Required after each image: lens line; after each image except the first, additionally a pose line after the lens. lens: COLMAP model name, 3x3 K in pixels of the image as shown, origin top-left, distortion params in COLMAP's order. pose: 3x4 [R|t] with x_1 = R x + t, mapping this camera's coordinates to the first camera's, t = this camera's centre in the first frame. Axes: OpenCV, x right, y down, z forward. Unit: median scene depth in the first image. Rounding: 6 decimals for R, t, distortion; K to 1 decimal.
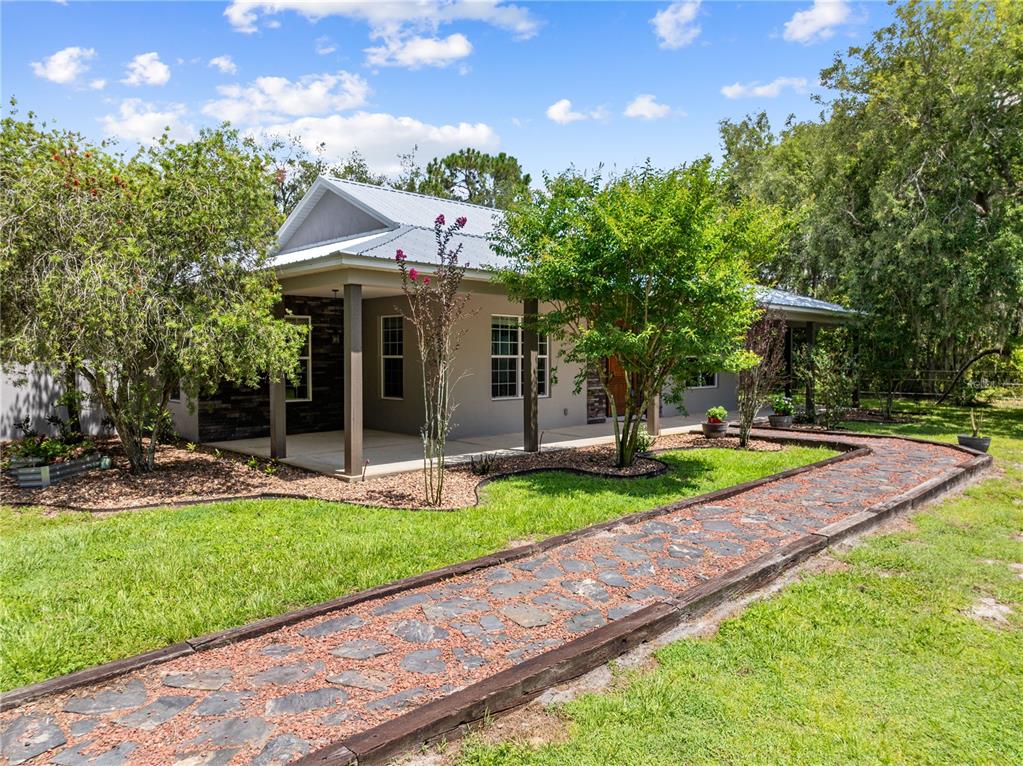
lens RADIAL K [[720.0, 0, 511.1], [0, 720.0, 385.1], [0, 0, 1]] dist [-0.051015, 0.024335]
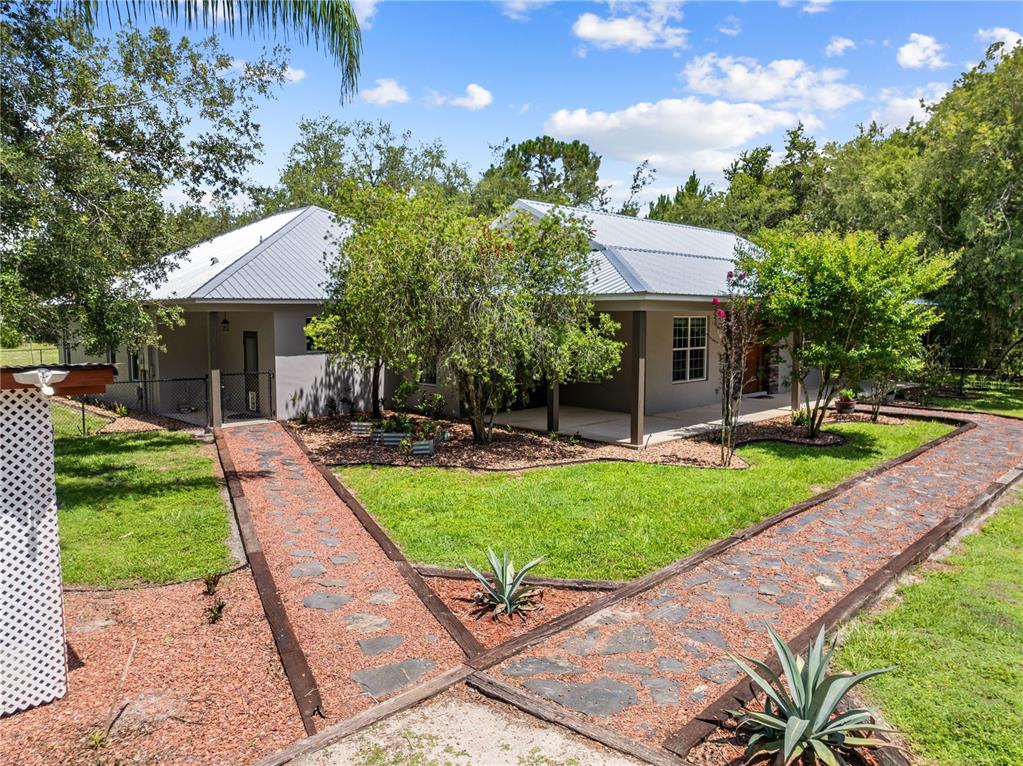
lens RADIAL K [[720.0, 0, 483.3], [0, 720.0, 391.6], [0, 0, 1]] dist [-0.051015, 0.024335]
pose [[0.999817, 0.003355, -0.018835, -0.356181], [-0.001997, 0.997429, 0.071633, -0.057687], [0.019026, -0.071582, 0.997253, -0.308739]]
